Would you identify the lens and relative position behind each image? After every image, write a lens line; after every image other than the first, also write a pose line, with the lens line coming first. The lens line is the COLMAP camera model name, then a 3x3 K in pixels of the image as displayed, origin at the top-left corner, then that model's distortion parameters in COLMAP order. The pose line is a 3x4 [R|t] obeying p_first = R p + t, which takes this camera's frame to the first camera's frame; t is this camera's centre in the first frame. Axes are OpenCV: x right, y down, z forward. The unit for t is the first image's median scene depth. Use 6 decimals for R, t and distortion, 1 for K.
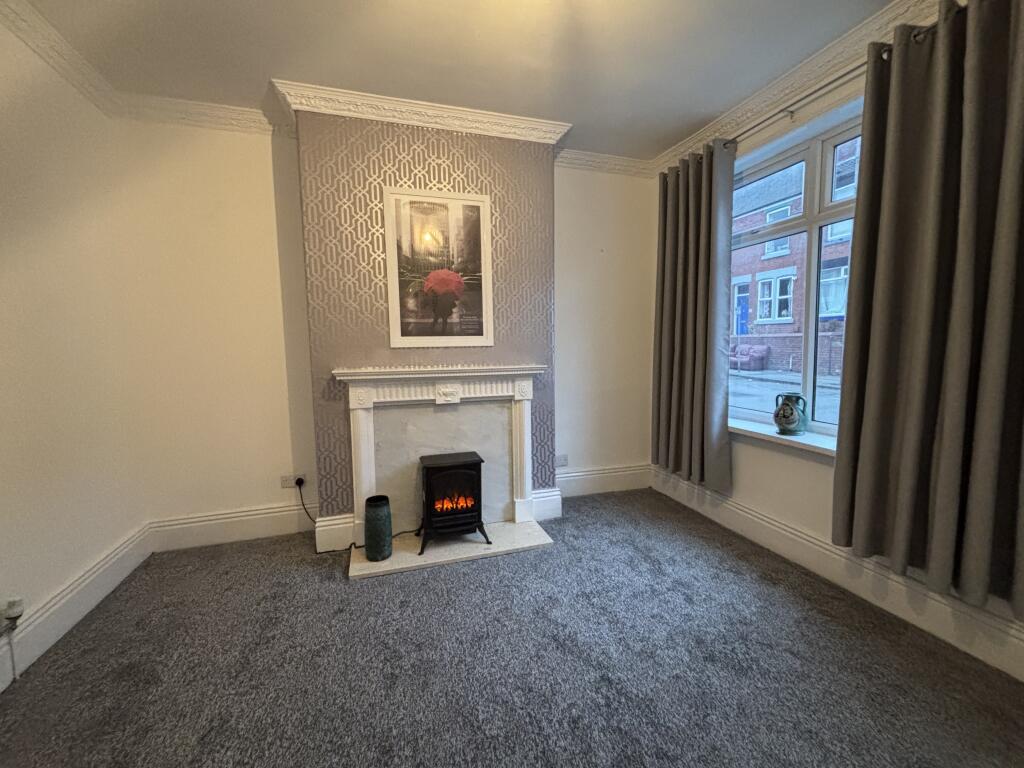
lens RADIAL K [[408.5, 0, 509.1], [0, 408.5, 384.3], [0, 0, 1]] dist [-0.007941, 0.000008]
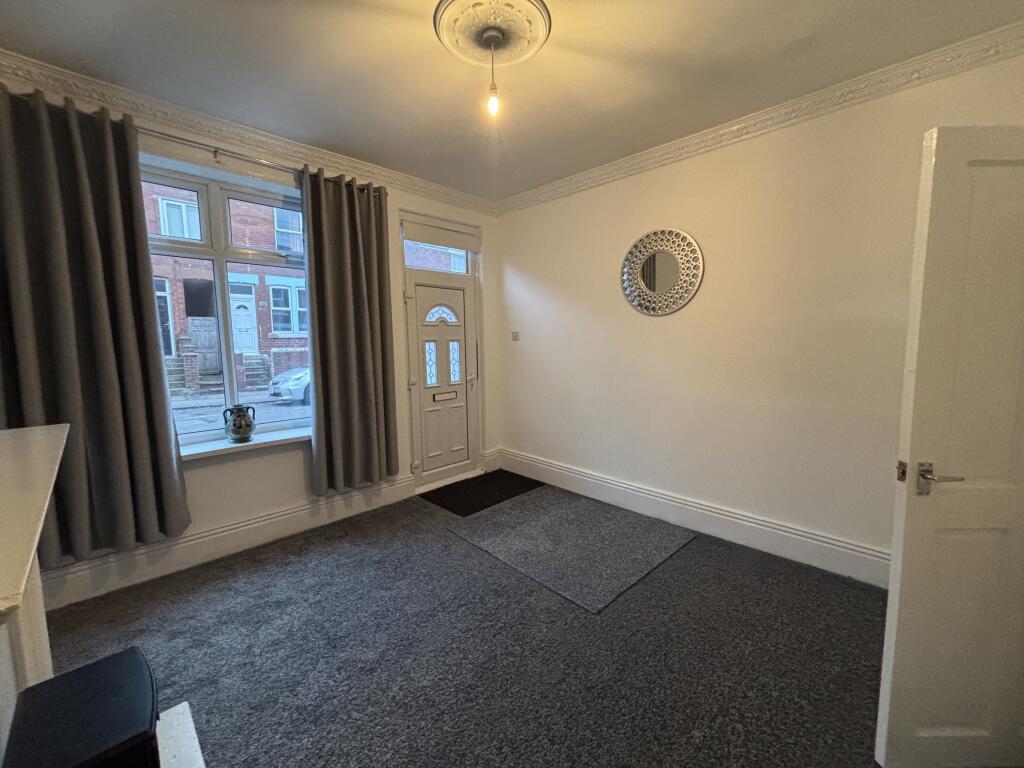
lens RADIAL K [[408.5, 0, 509.1], [0, 408.5, 384.3], [0, 0, 1]] dist [-0.007941, 0.000008]
pose [[-0.458529, -0.081517, 0.884933, -0.645691], [0.102582, 0.984273, 0.143821, -0.121002], [-0.882739, 0.156724, -0.442955, 0.828161]]
